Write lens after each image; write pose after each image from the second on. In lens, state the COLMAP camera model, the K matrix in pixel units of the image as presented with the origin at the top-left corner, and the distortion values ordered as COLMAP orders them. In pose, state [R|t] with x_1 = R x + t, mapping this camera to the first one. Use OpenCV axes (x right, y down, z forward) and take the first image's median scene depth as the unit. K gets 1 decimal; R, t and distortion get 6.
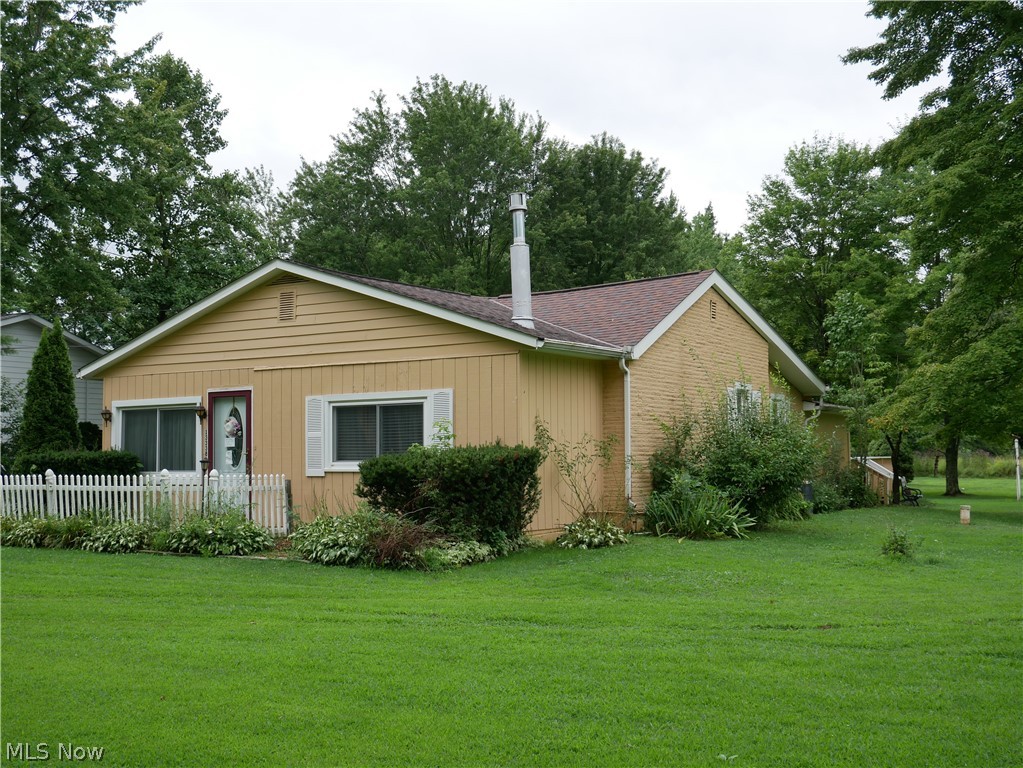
lens RADIAL K [[1142.0, 0, 511.5], [0, 1142.0, 384.0], [0, 0, 1]] dist [-0.014515, -0.013882]
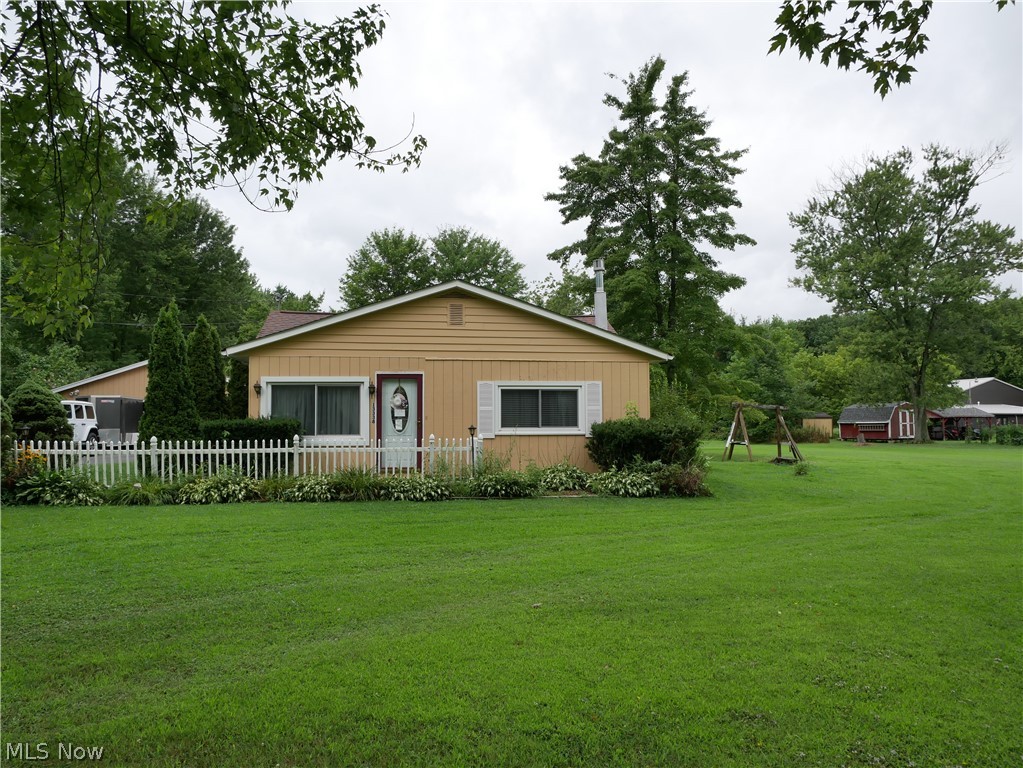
lens RADIAL K [[715.2, 0, 511.5], [0, 715.2, 384.0], [0, 0, 1]] dist [0.000786, -0.000002]
pose [[0.762587, 0.039967, 0.645650, -0.669983], [-0.044398, 0.998970, -0.009399, 0.019349], [-0.645360, -0.021498, 0.763576, 0.287761]]
